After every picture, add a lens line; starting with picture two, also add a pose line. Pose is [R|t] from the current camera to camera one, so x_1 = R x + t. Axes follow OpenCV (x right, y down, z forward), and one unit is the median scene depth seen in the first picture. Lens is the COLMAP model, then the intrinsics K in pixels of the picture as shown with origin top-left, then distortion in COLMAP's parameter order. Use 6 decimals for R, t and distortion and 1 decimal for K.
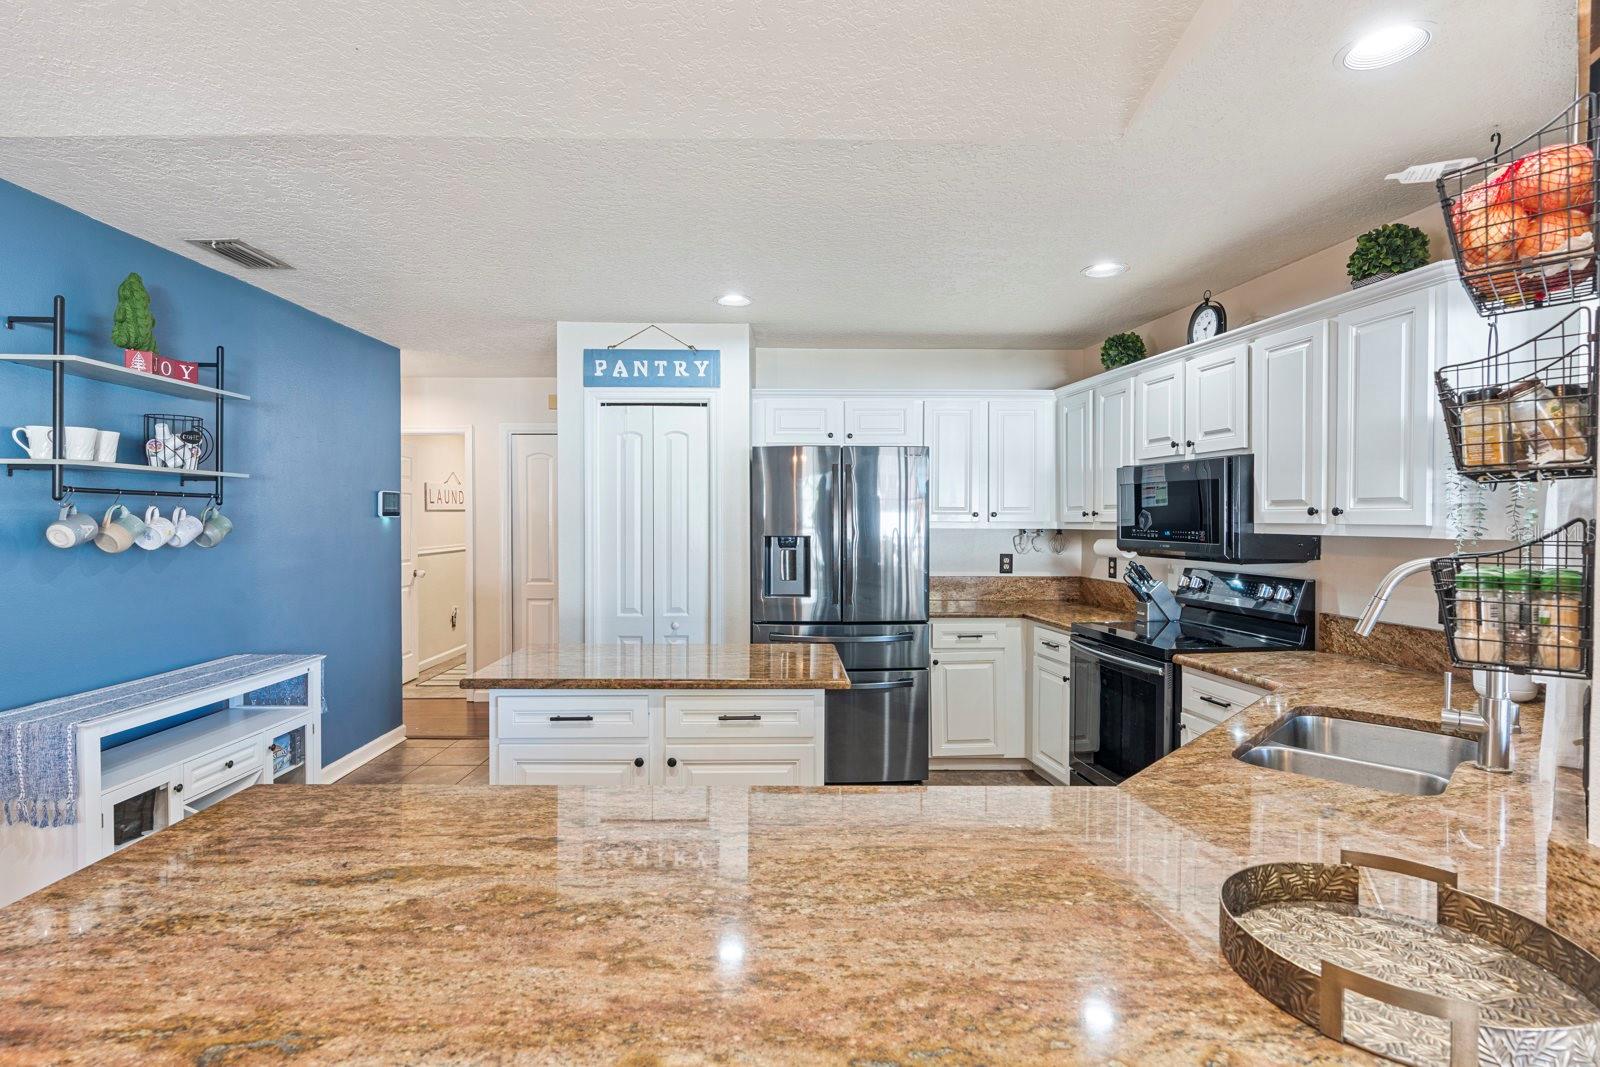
lens RADIAL K [[799.3, 0, 781.2], [0, 799.3, 530.9], [0, 0, 1]] dist [-0.001951, -0.000074]
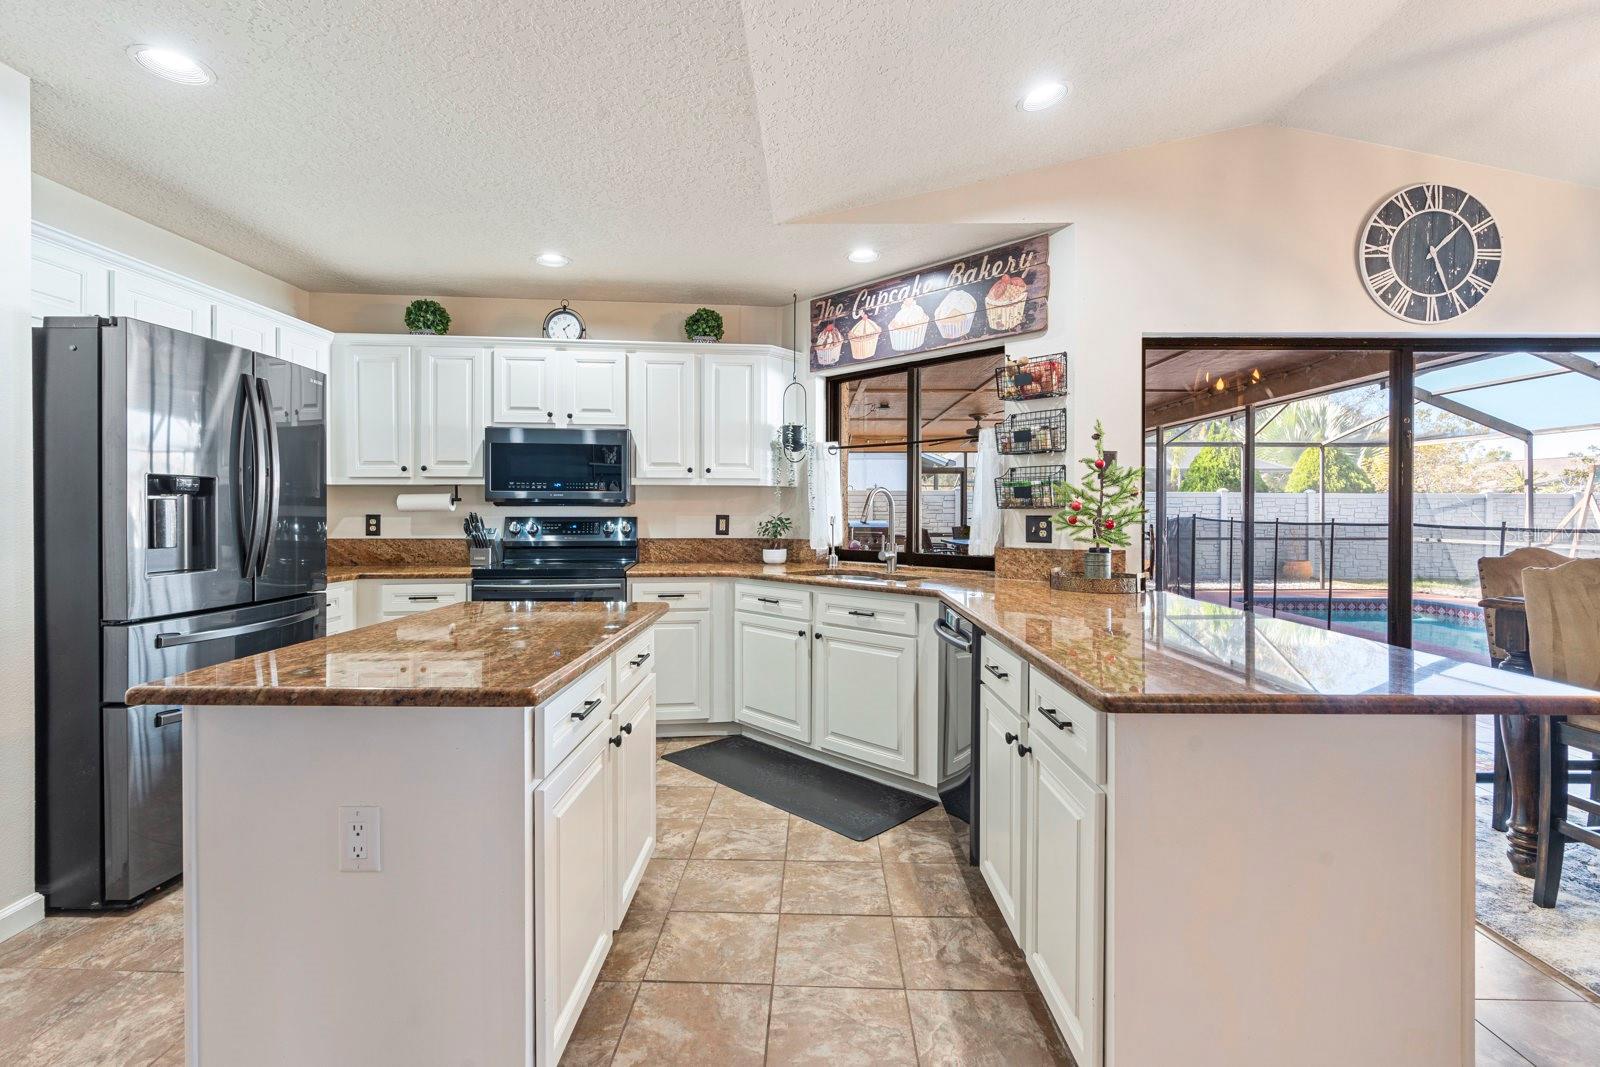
lens RADIAL K [[728.4, 0, 792.6], [0, 728.4, 514.4], [0, 0, 1]] dist [-0.019046, 0.010714]
pose [[0.024582, -0.006439, 0.999677, -0.542969], [0.015591, 0.999860, 0.006057, 0.040162], [-0.999576, 0.015437, 0.024679, 0.508461]]
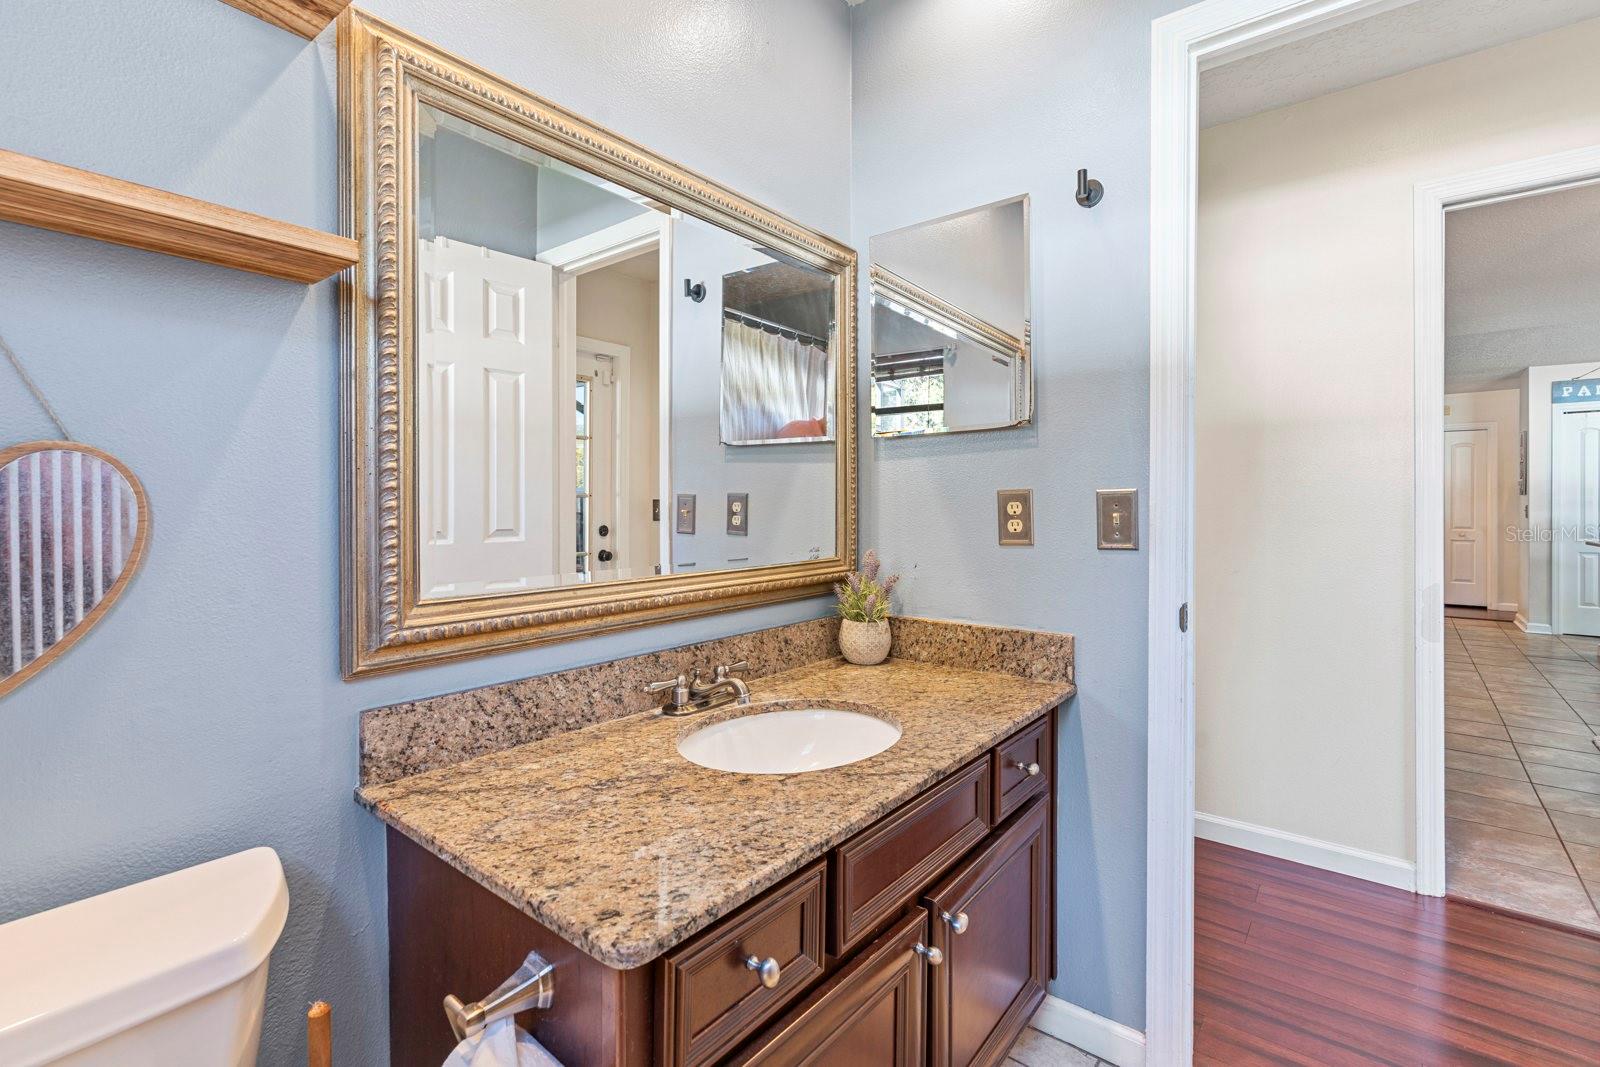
lens RADIAL K [[719.9, 0, 799.6], [0, 719.9, 507.9], [0, 0, 1]] dist [-0.002186, 0.000221]
pose [[0.775748, -0.000364, -0.631042, -0.551663], [-0.009465, 0.999881, -0.012212, 0.078340], [0.630971, 0.015446, 0.775652, -1.246753]]
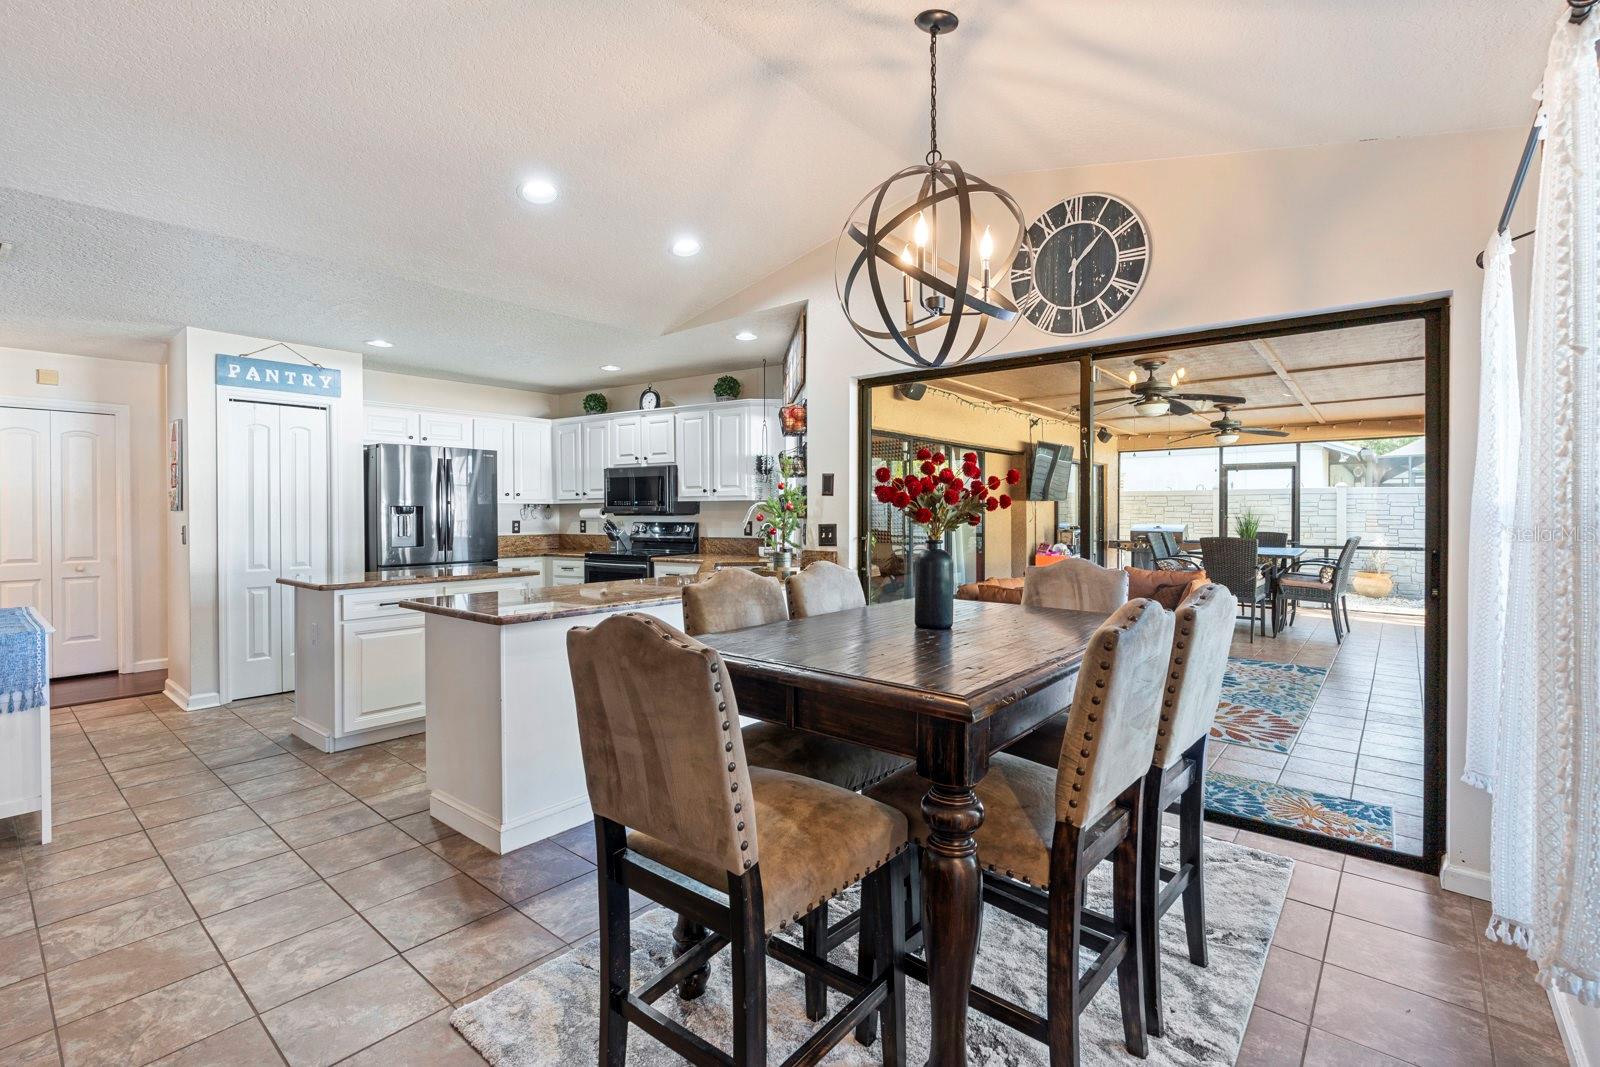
lens RADIAL K [[728.4, 0, 792.6], [0, 728.4, 514.4], [0, 0, 1]] dist [-0.019046, 0.010714]
pose [[0.647774, -0.006228, 0.761807, -0.546055], [0.018099, 0.999810, -0.007216, 0.044348], [-0.761617, 0.018462, 0.647764, -0.400741]]
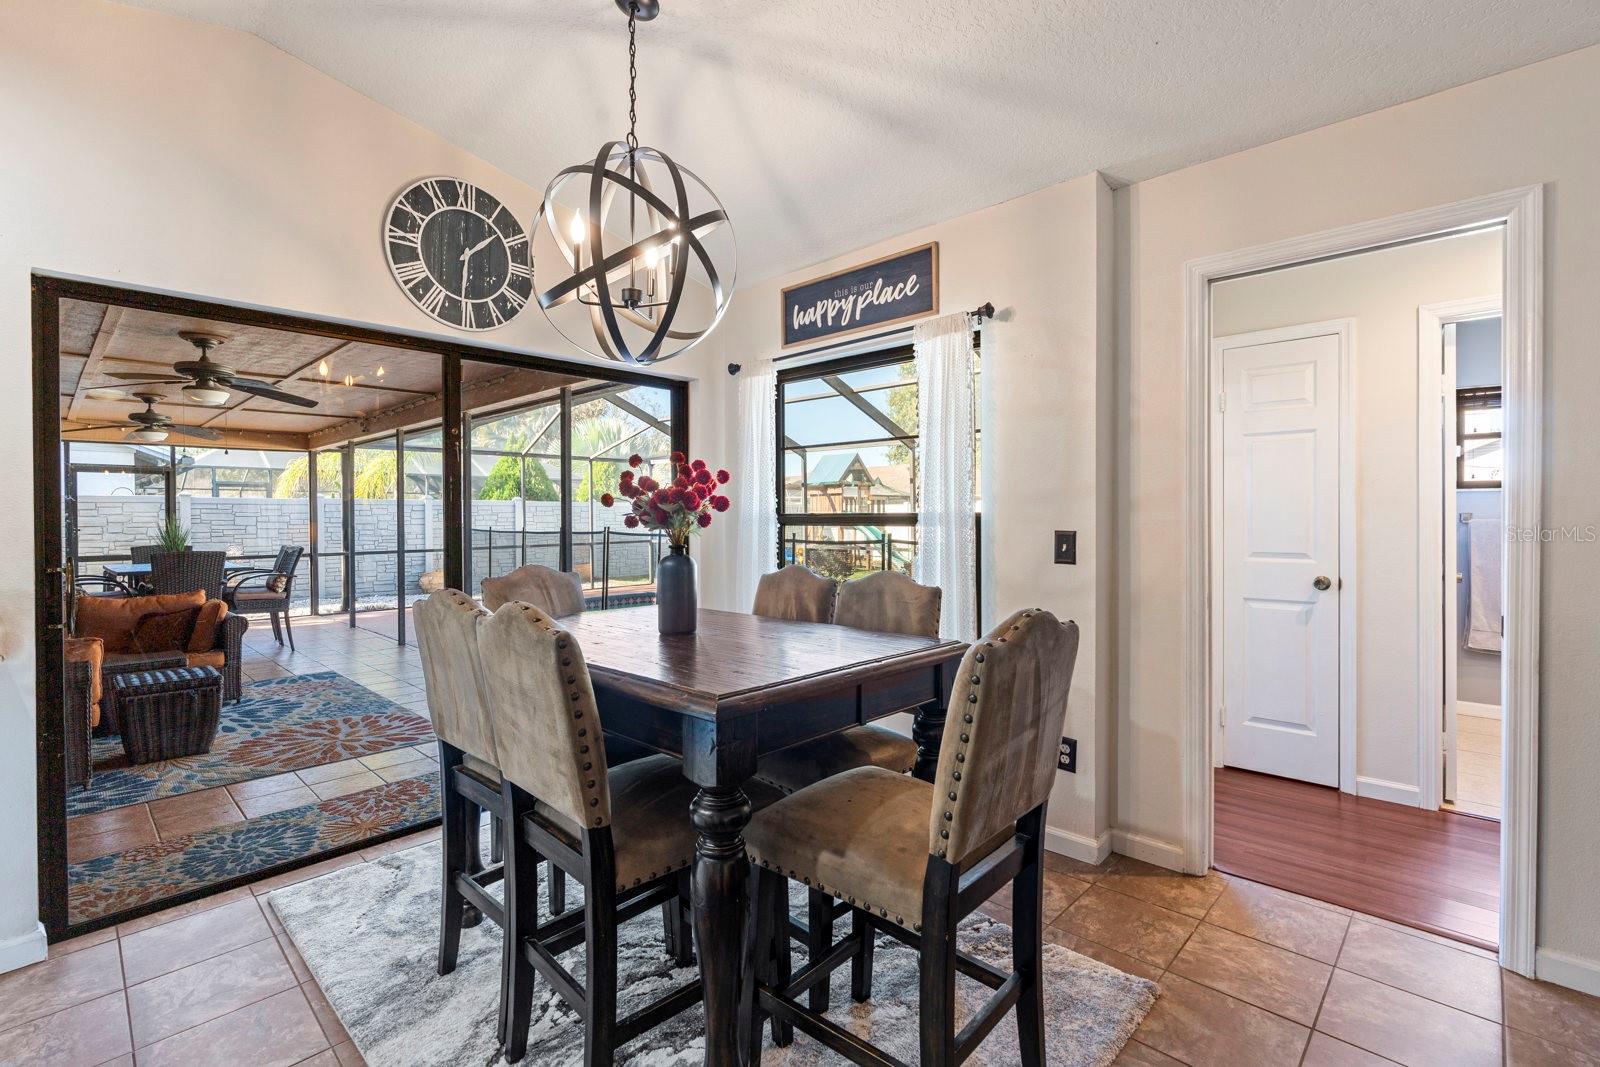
lens RADIAL K [[723.2, 0, 800.0], [0, 723.2, 520.9], [0, 0, 1]] dist [-0.014043, -0.000079]
pose [[-0.724716, -0.000325, 0.689048, -0.496795], [0.019704, 0.999581, 0.021196, 0.034936], [-0.688766, 0.028938, -0.724406, 0.152234]]
